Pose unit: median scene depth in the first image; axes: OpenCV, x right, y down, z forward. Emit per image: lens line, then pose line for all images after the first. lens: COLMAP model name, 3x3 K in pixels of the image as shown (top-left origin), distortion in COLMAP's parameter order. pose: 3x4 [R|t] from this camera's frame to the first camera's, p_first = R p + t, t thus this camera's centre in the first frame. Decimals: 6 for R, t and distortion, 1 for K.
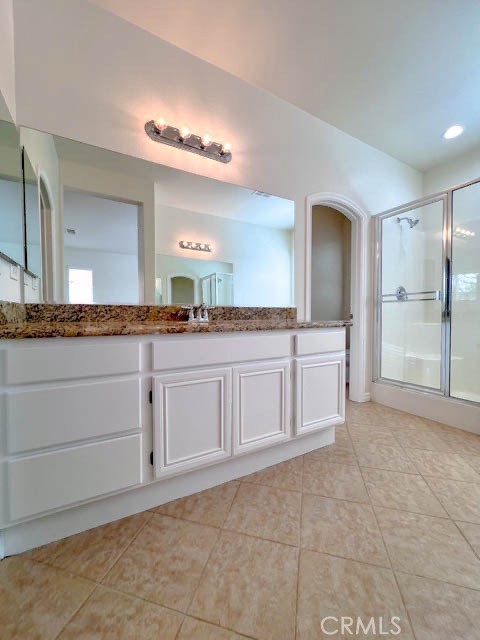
lens RADIAL K [[256.4, 0, 238.5], [0, 256.4, 321.3], [0, 0, 1]] dist [0.002392, 0.000369]
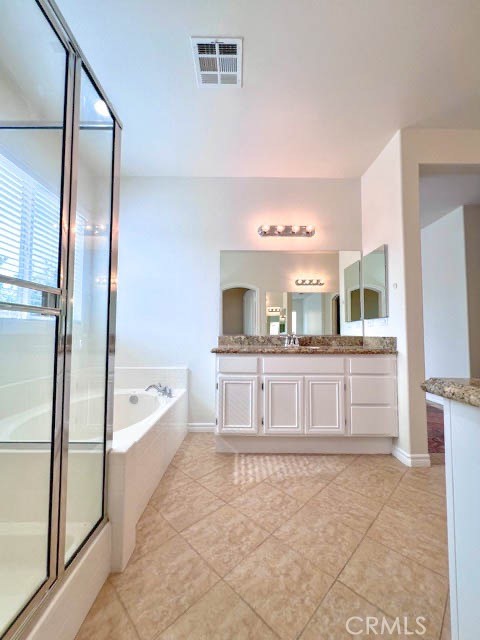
lens RADIAL K [[256.4, 0, 238.5], [0, 256.4, 321.3], [0, 0, 1]] dist [0.002392, 0.000369]
pose [[-0.872136, 0.020876, 0.488817, 0.444259], [0.007950, 0.999562, -0.028505, -0.069695], [-0.489198, -0.020974, -0.871921, 1.340593]]
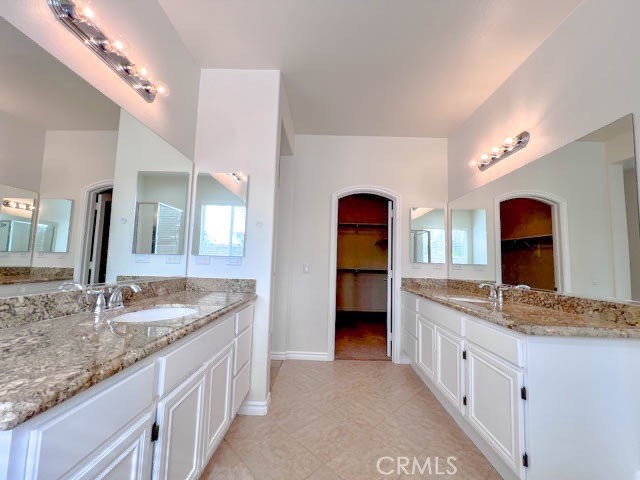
lens RADIAL K [[256.4, 0, 320.0], [0, 256.4, 240.0], [0, 0, 1]] dist [0.002392, 0.000369]
pose [[-0.503134, -0.085184, -0.860000, 1.151165], [-0.055328, 0.996264, -0.066312, -0.131615], [0.862436, 0.014218, -0.505967, 0.790090]]
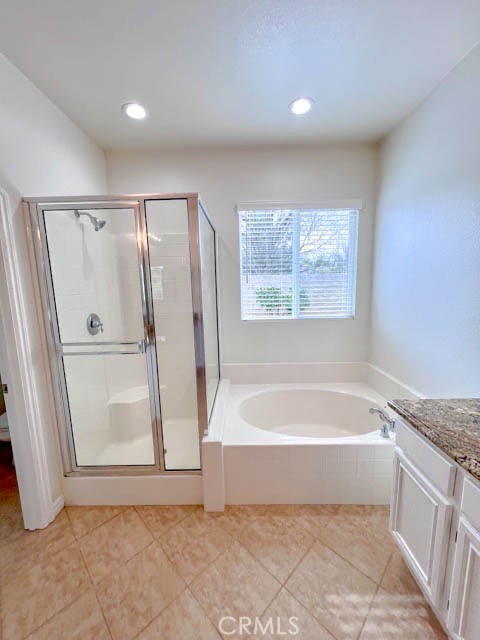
lens RADIAL K [[256.4, 0, 238.5], [0, 256.4, 321.3], [0, 0, 1]] dist [0.002392, 0.000369]
pose [[0.499492, -0.133113, 0.856031, 0.348849], [0.044998, 0.990777, 0.127809, -0.283099], [-0.865149, -0.025320, 0.500875, 0.461753]]
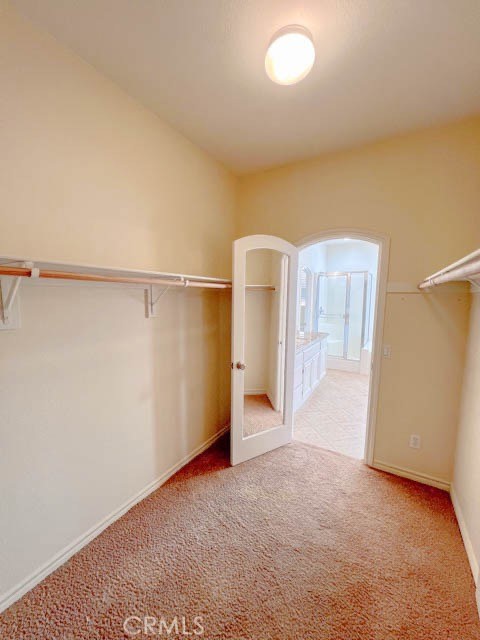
lens RADIAL K [[256.4, 0, 238.5], [0, 256.4, 321.3], [0, 0, 1]] dist [0.002392, 0.000369]
pose [[0.869630, -0.042128, 0.491904, -1.342167], [0.007508, 0.997366, 0.072144, -0.259659], [-0.493648, -0.059046, 0.867655, -0.608663]]
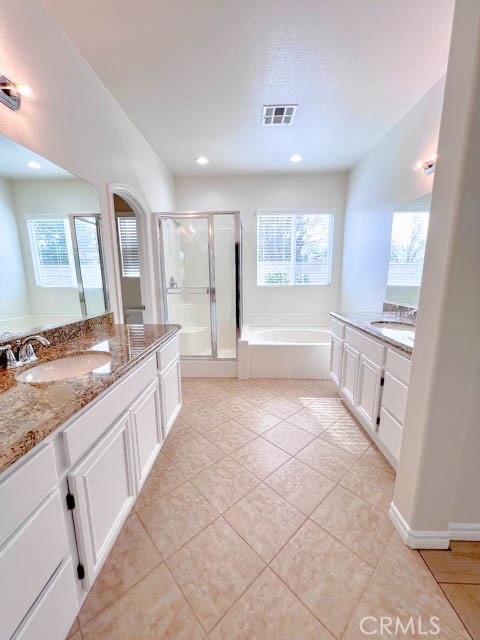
lens RADIAL K [[256.4, 0, 238.5], [0, 256.4, 321.3], [0, 0, 1]] dist [0.002392, 0.000369]
pose [[0.524158, -0.154419, 0.837504, -0.359385], [0.030370, 0.986187, 0.162826, -0.177223], [-0.851079, -0.059912, 0.521607, 0.147084]]
